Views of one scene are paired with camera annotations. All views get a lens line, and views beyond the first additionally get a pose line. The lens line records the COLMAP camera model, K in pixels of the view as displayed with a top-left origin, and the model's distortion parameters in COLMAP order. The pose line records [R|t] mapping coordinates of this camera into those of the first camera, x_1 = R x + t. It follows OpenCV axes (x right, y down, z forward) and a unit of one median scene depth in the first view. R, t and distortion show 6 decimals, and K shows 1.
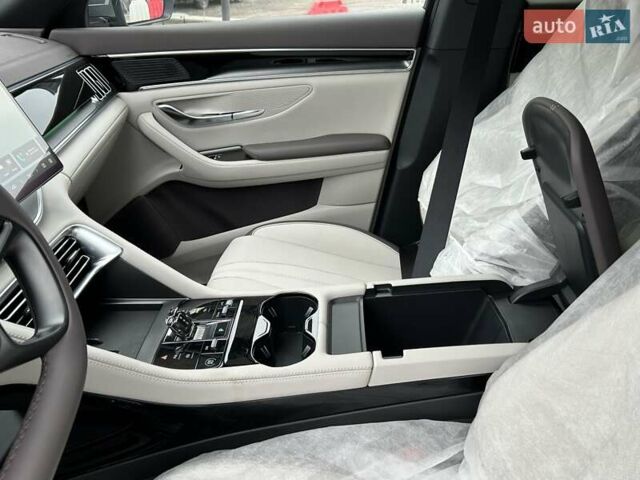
lens RADIAL K [[591.5, 0, 326.4], [0, 591.5, 243.1], [0, 0, 1]] dist [0.010115, 0.000000]
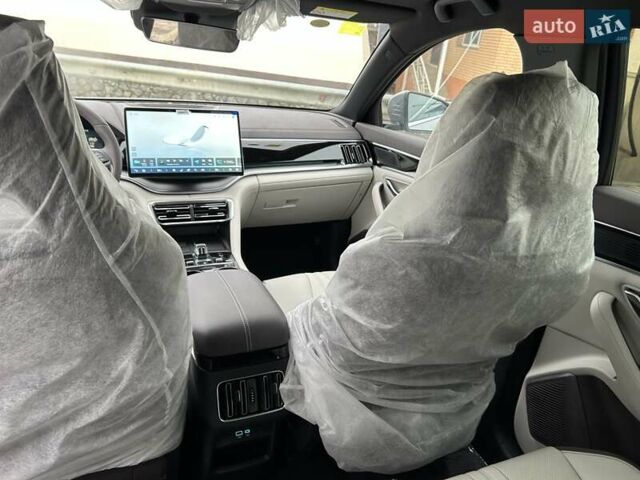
lens RADIAL K [[480.7, 0, 321.8], [0, 480.7, 242.9], [0, 0, 1]] dist [0.042522, -0.041942]
pose [[0.405250, 0.389392, -0.827132, 0.937514], [-0.484337, 0.858795, 0.166999, -0.263867], [0.775364, 0.332935, 0.536624, 0.278663]]
